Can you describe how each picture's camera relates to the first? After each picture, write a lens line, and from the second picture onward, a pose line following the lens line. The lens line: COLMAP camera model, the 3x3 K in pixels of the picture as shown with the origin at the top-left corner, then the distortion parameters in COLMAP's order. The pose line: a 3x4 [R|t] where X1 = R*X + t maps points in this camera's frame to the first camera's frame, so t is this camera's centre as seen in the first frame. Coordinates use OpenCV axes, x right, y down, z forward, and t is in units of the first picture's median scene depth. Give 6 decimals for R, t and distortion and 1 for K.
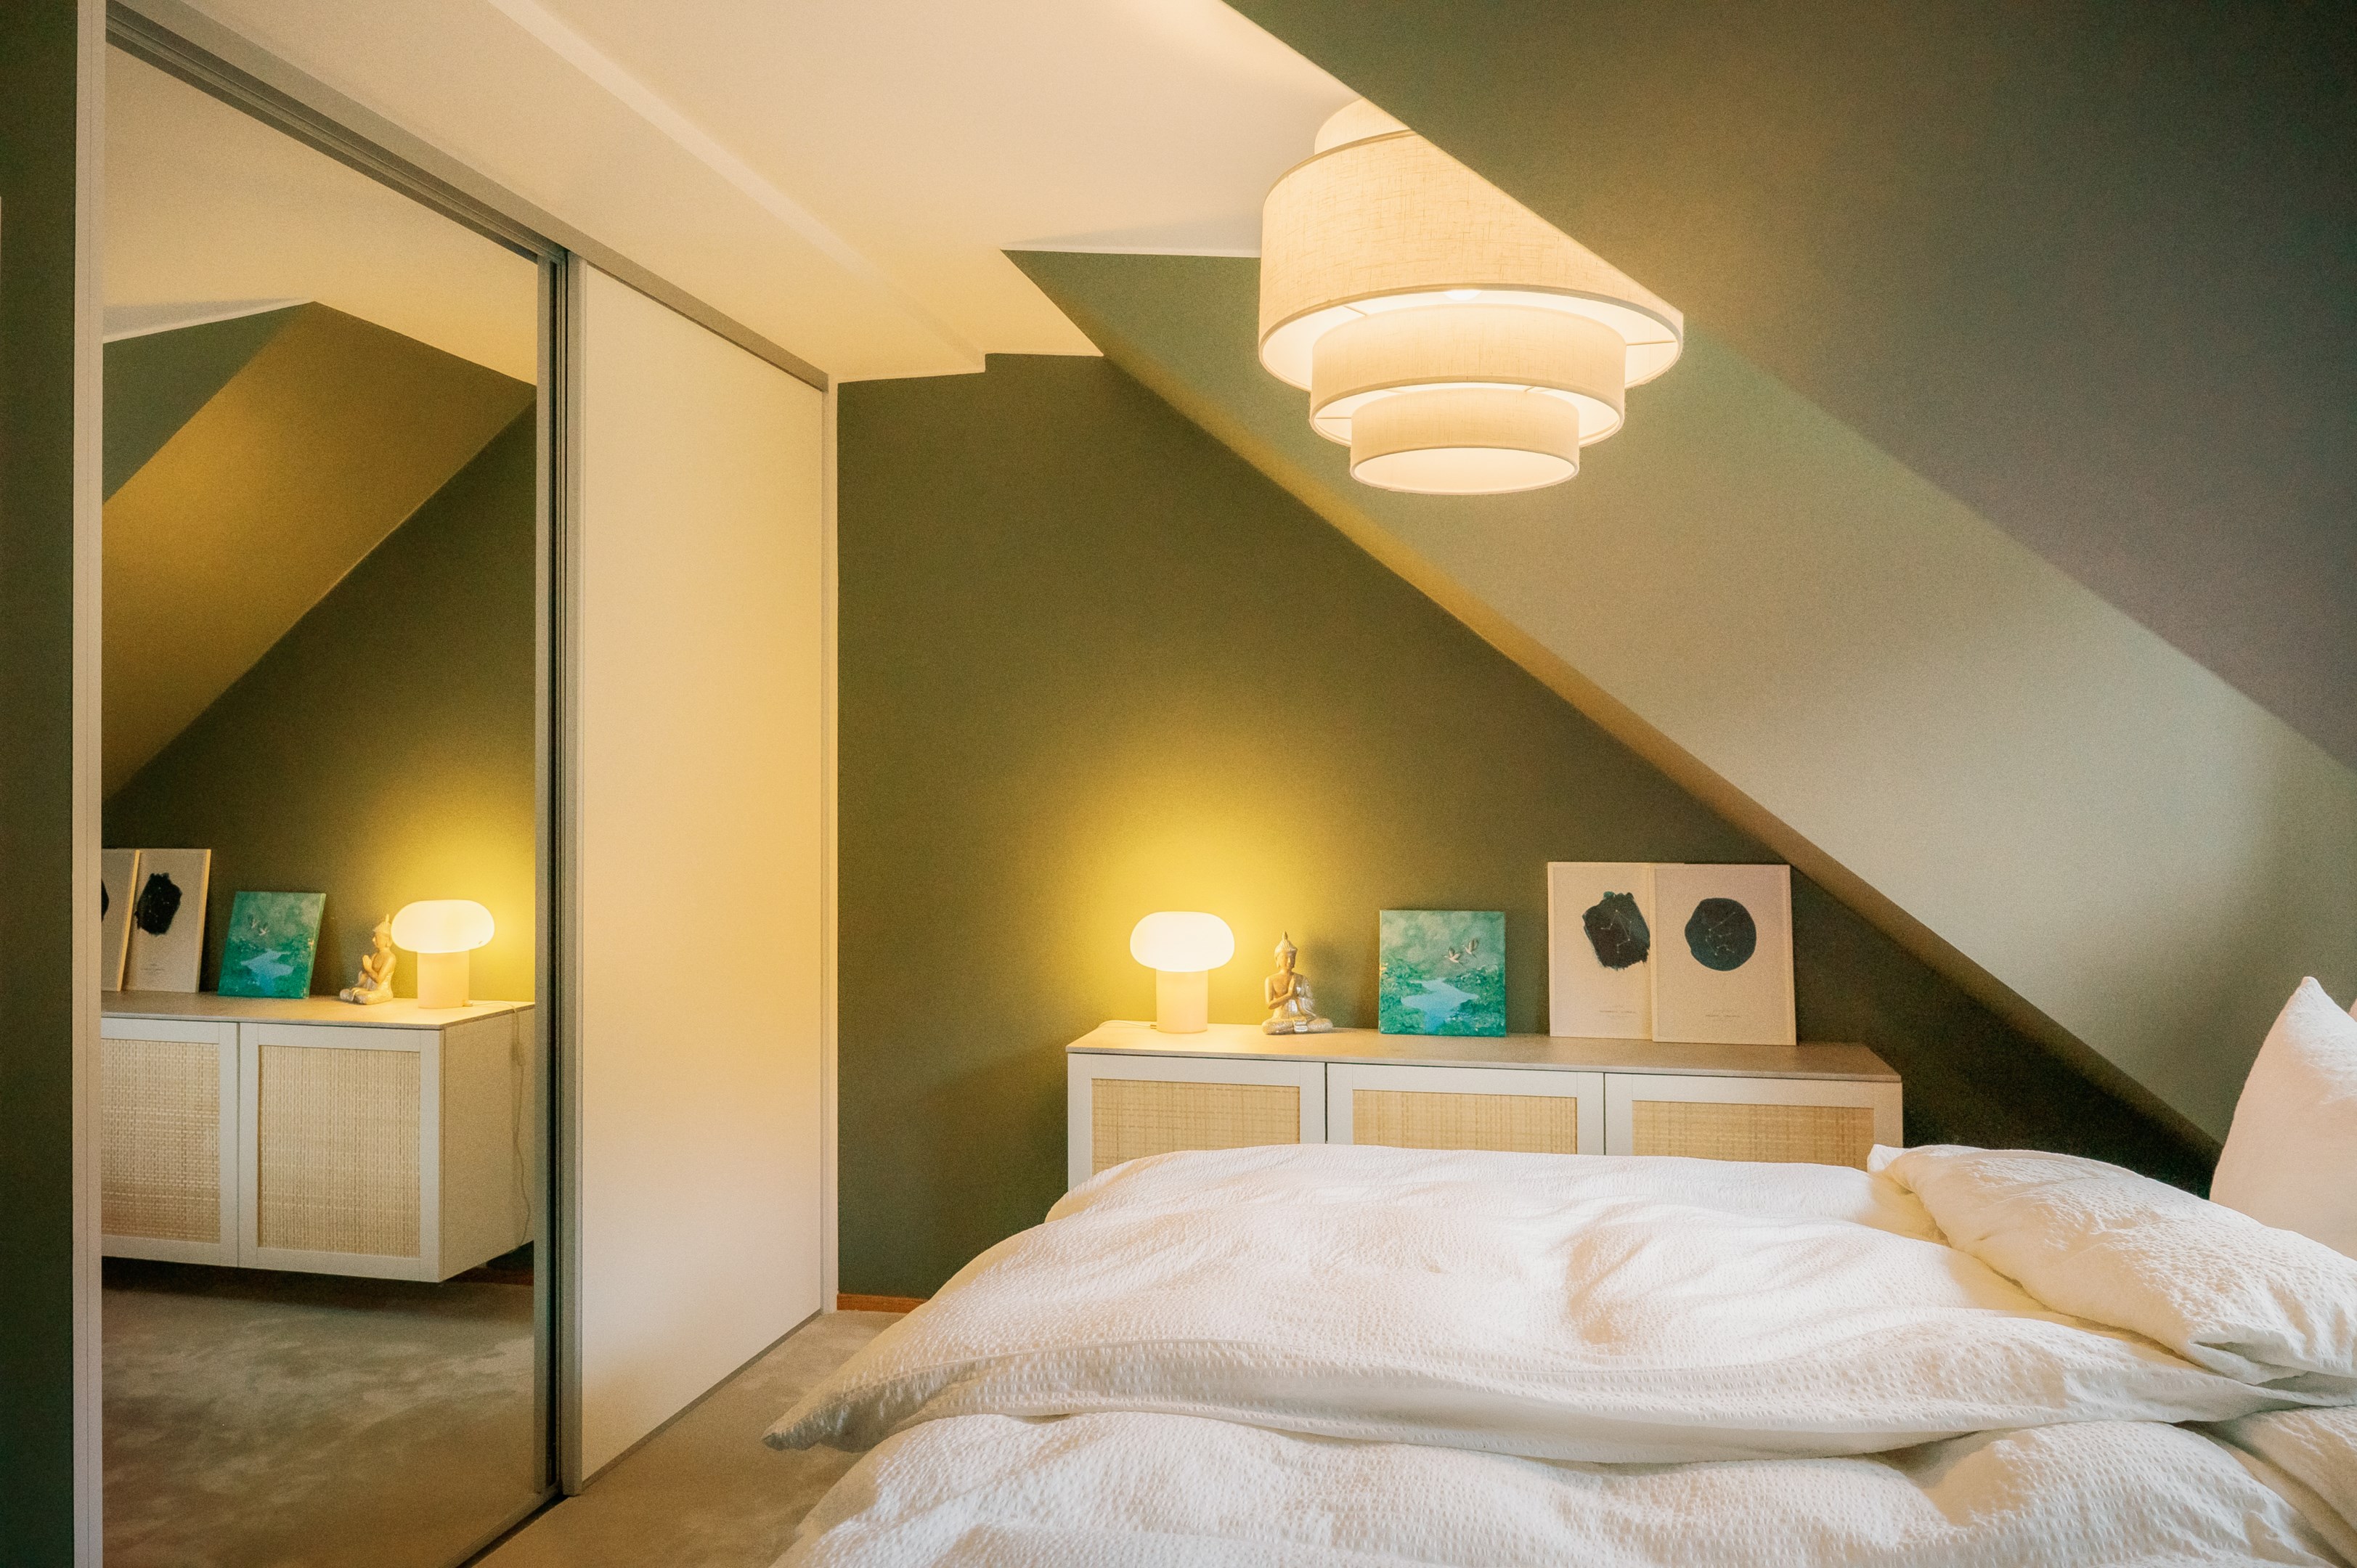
lens RADIAL K [[1595.1, 0, 1177.2], [0, 1595.1, 783.1], [0, 0, 1]] dist [-0.007169, -0.001046]
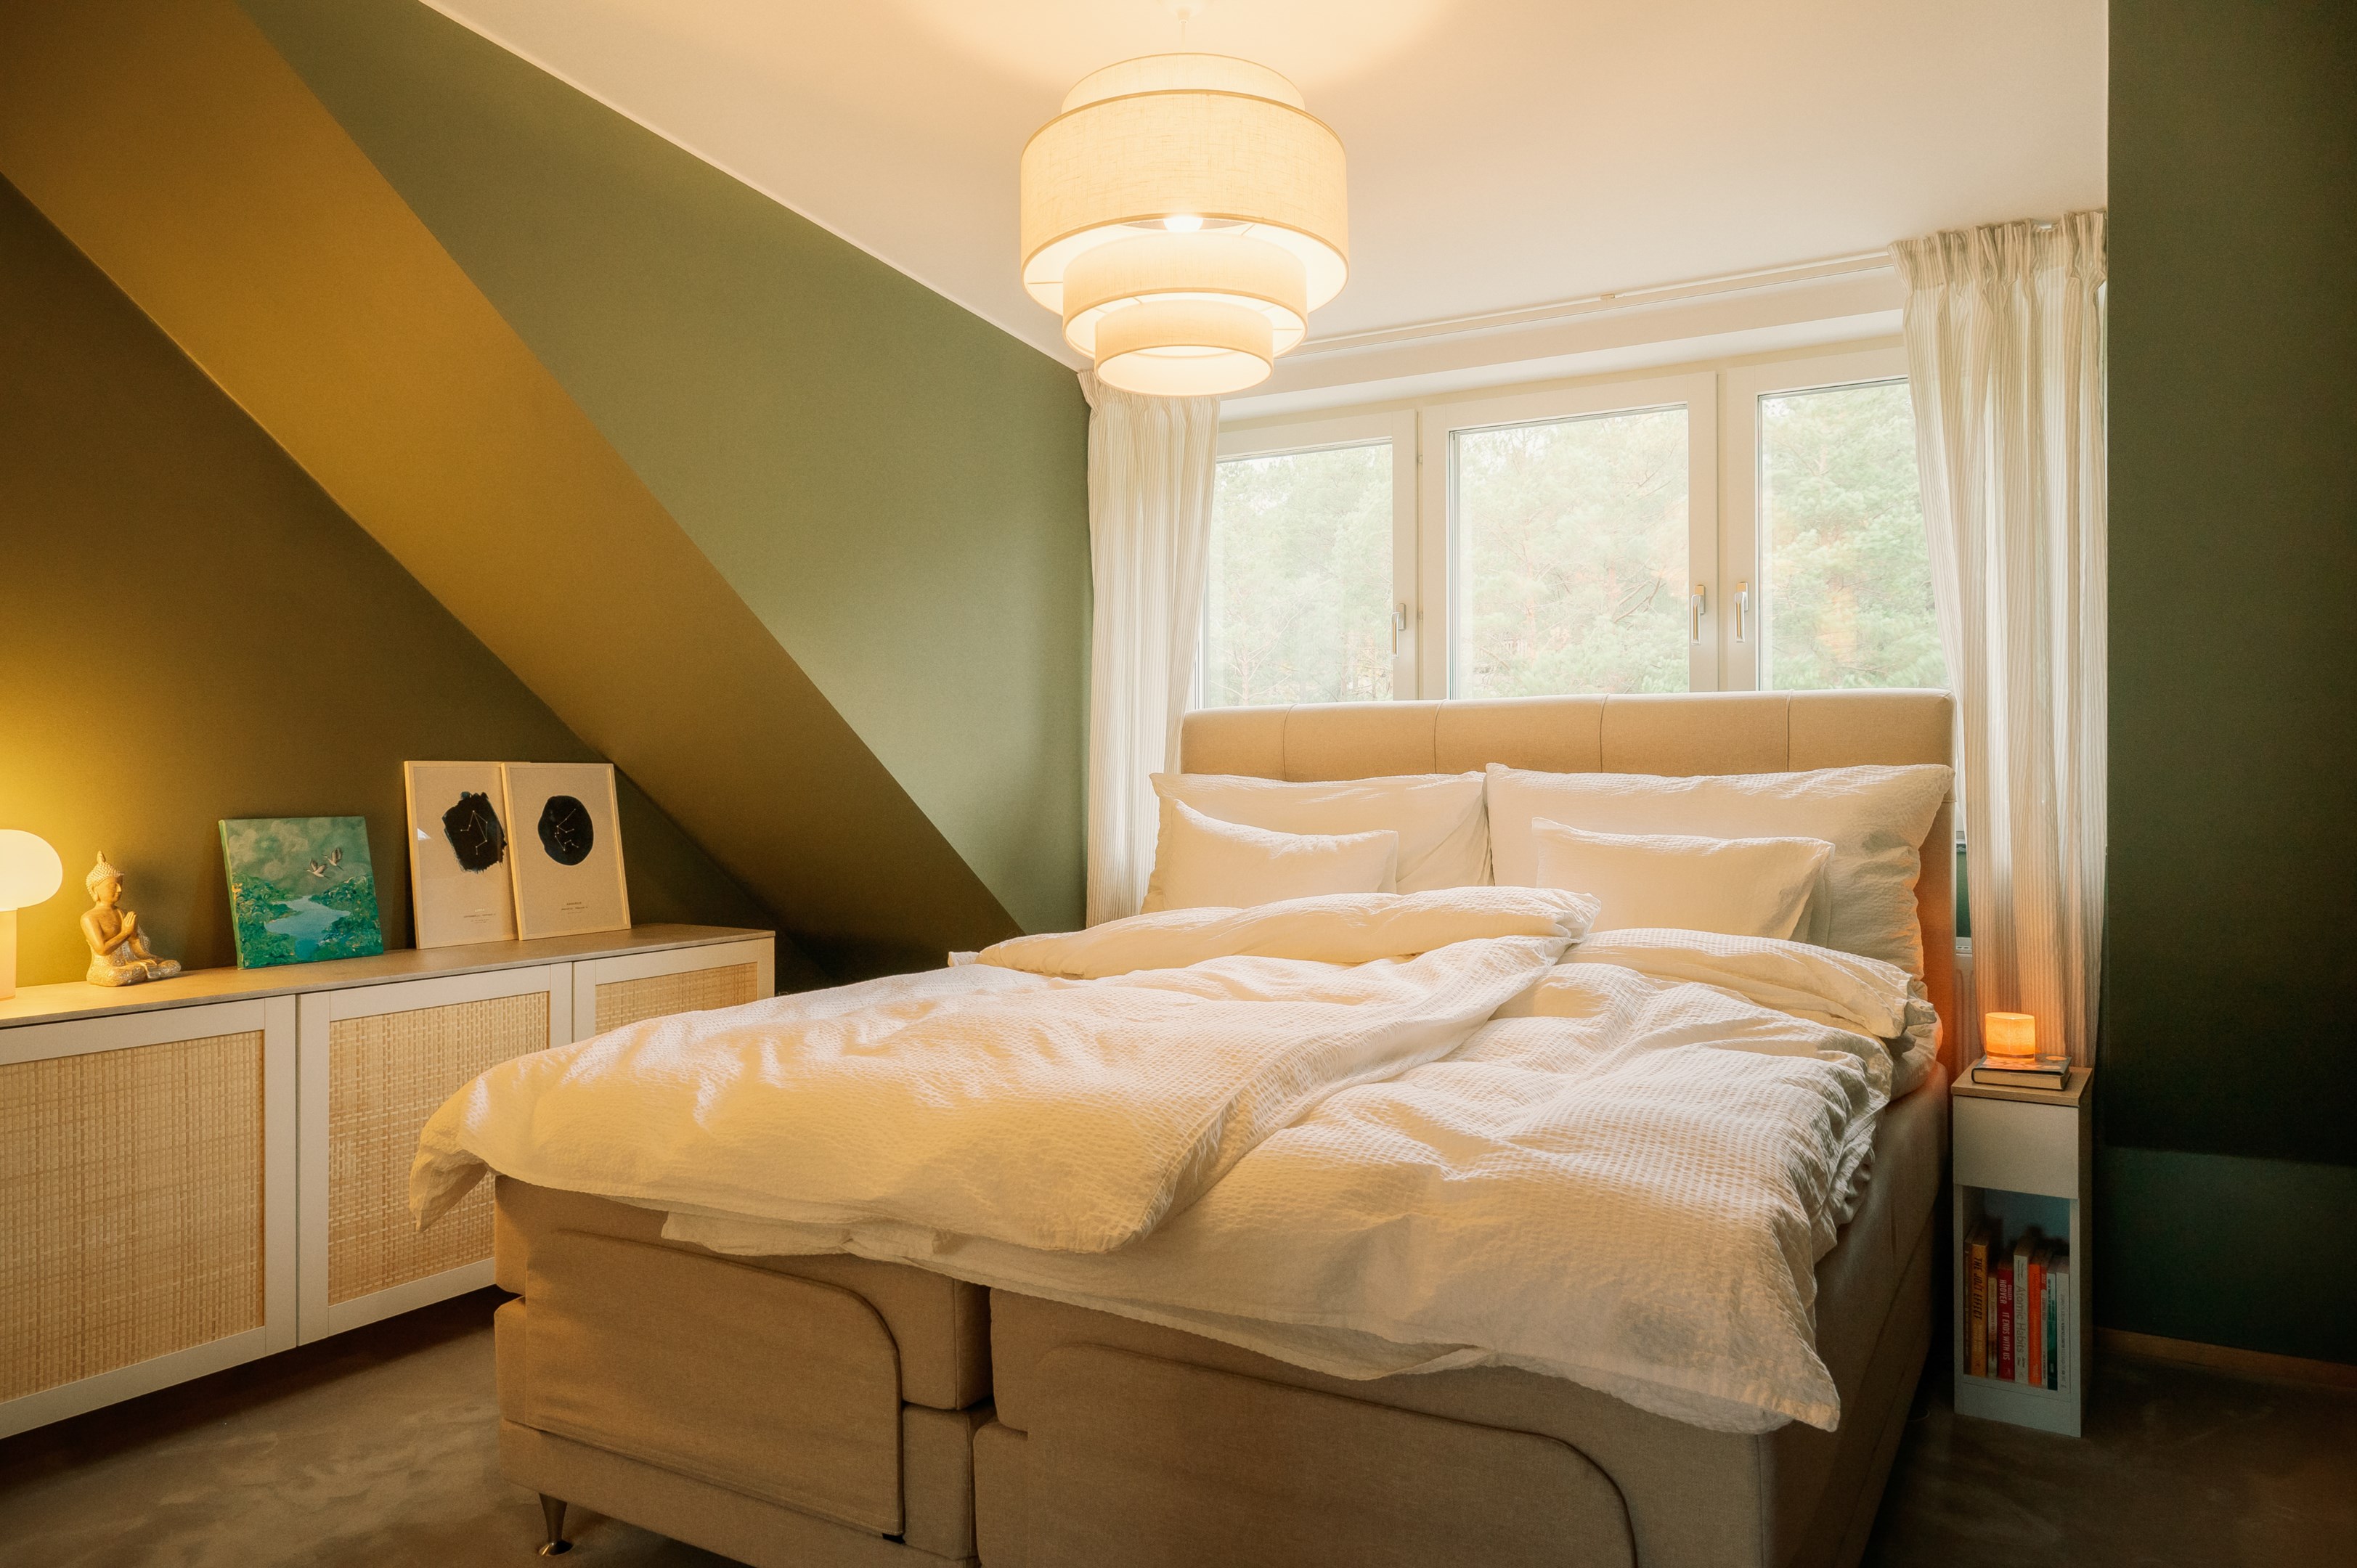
lens RADIAL K [[1595.1, 0, 1176.2], [0, 1595.1, 785.0], [0, 0, 1]] dist [-0.007169, -0.001046]
pose [[0.289765, 0.000799, 0.957097, -0.516421], [-0.001335, 0.999999, -0.000431, 0.063147], [-0.957097, -0.001153, 0.289766, 0.311020]]
